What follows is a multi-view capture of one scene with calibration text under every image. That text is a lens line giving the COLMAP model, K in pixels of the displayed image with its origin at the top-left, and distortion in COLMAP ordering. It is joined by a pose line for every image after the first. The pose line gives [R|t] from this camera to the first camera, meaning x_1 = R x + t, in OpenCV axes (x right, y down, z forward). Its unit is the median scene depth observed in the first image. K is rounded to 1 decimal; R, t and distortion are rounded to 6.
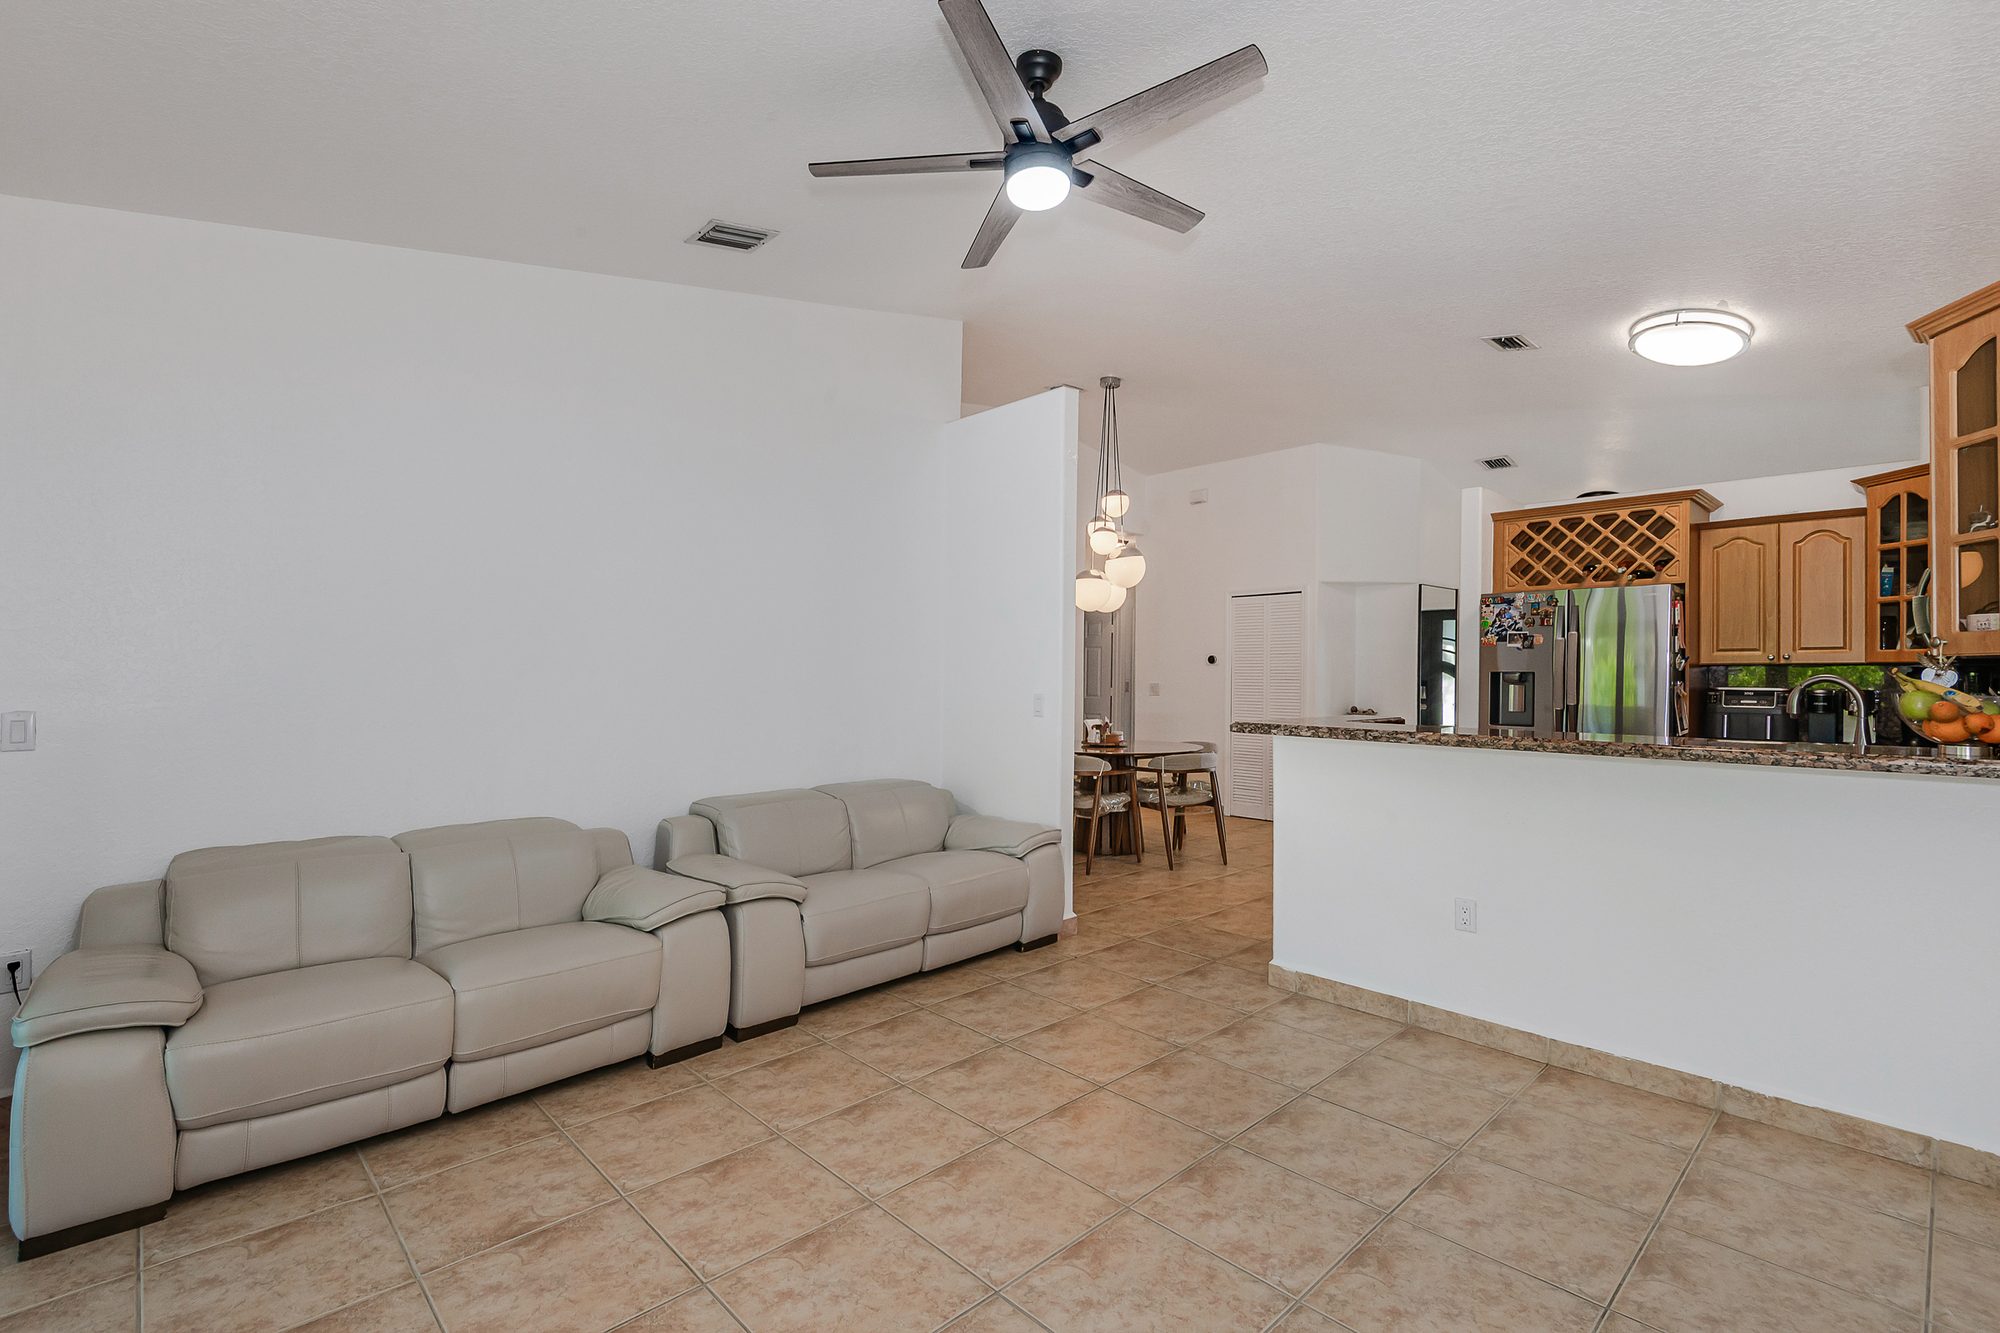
lens RADIAL K [[910.1, 0, 998.2], [0, 910.1, 681.2], [0, 0, 1]] dist [0.016620, -0.004538]
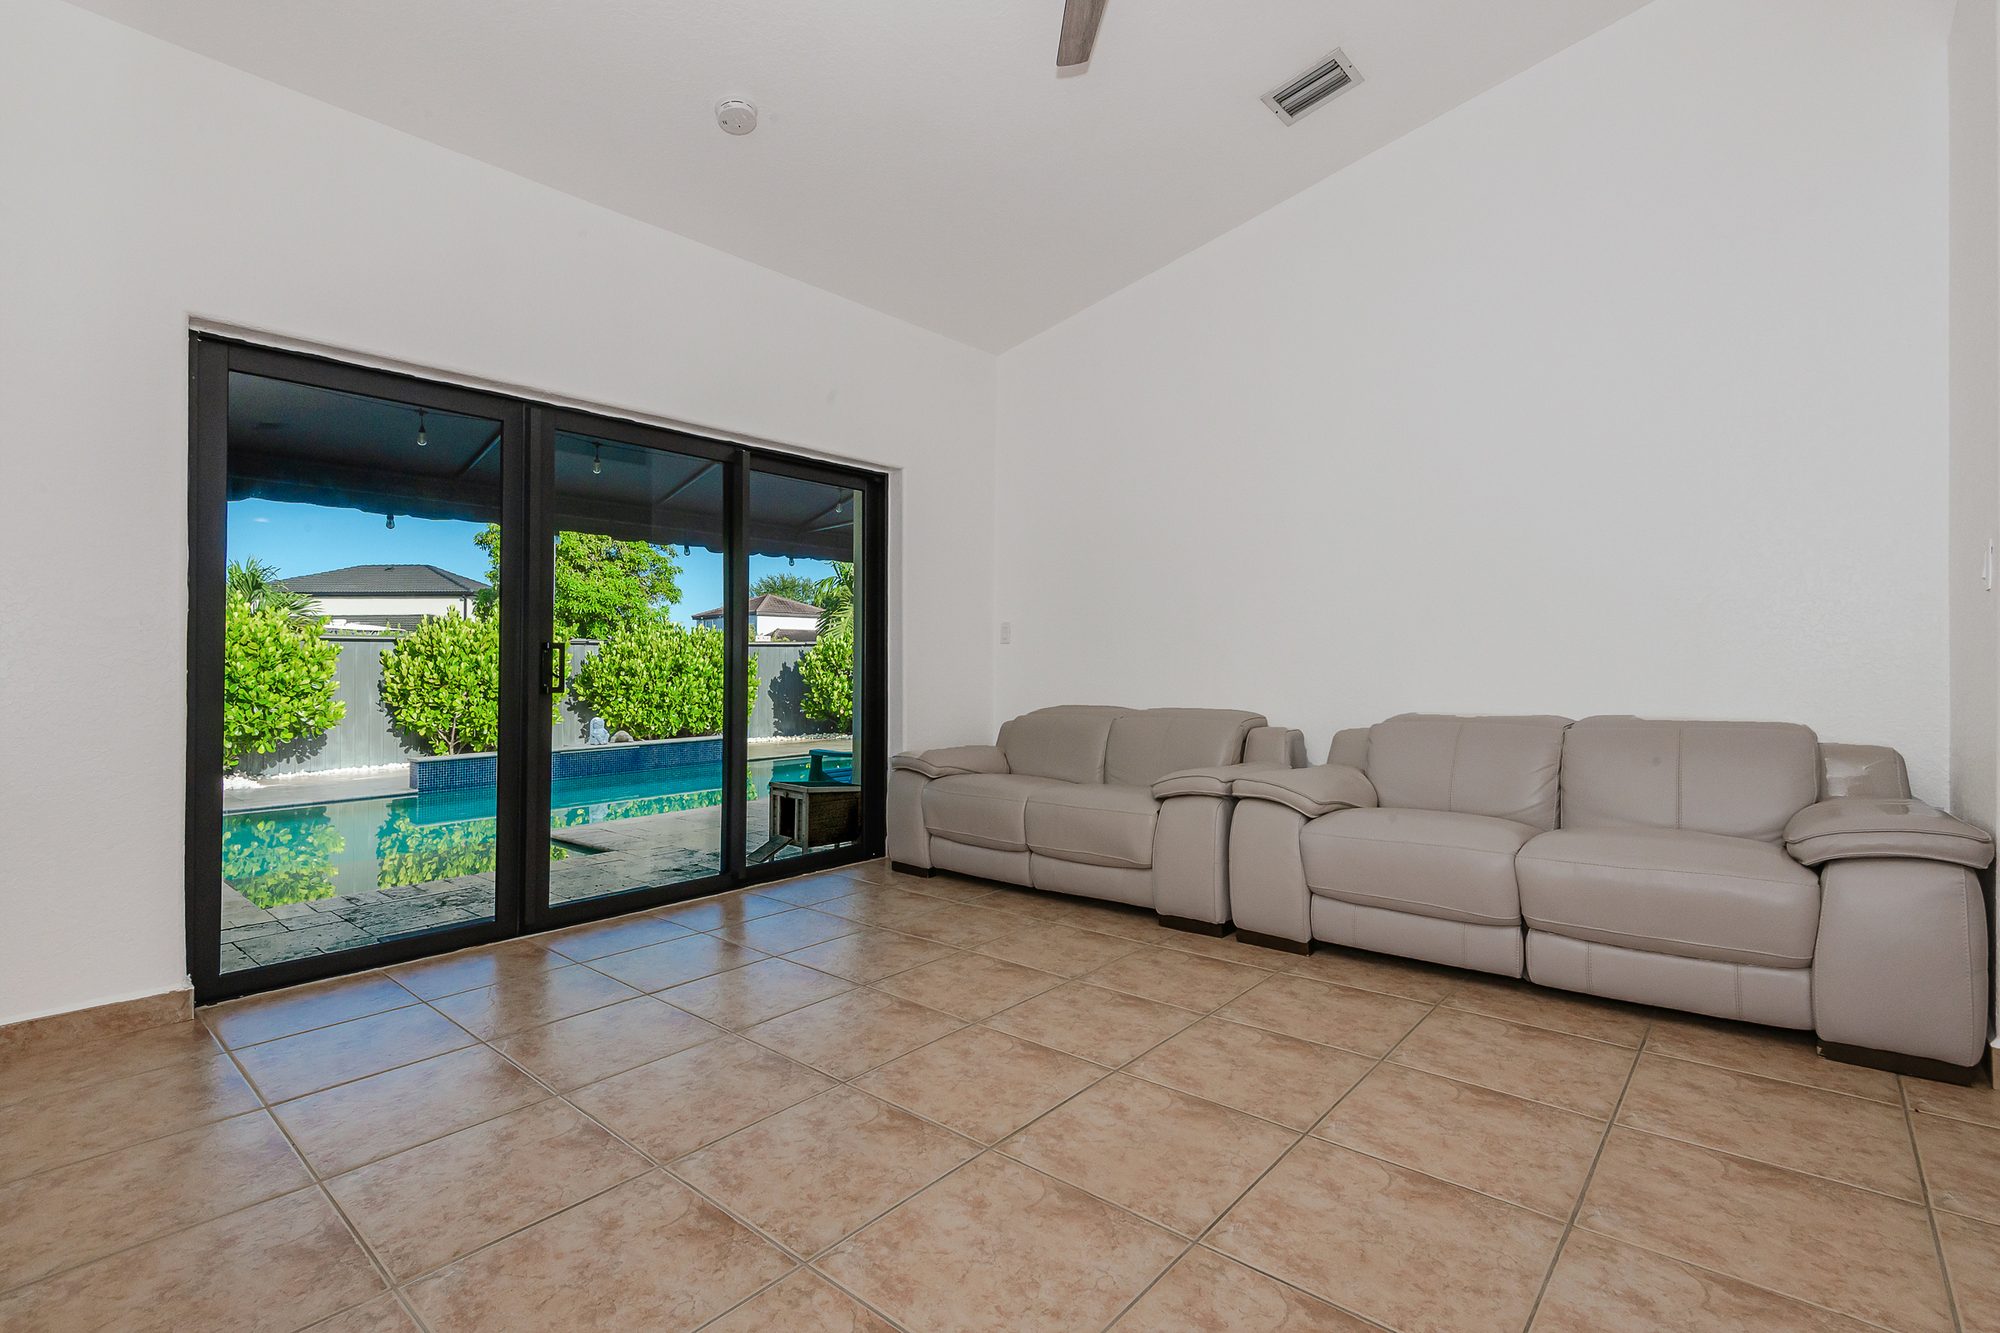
lens RADIAL K [[910.1, 0, 987.6], [0, 910.1, 684.3], [0, 0, 1]] dist [0.016620, -0.004538]
pose [[0.080322, 0.010855, -0.996710, 0.749373], [0.003106, 0.999933, 0.011141, 0.123578], [0.996764, -0.003991, 0.080282, 0.744206]]
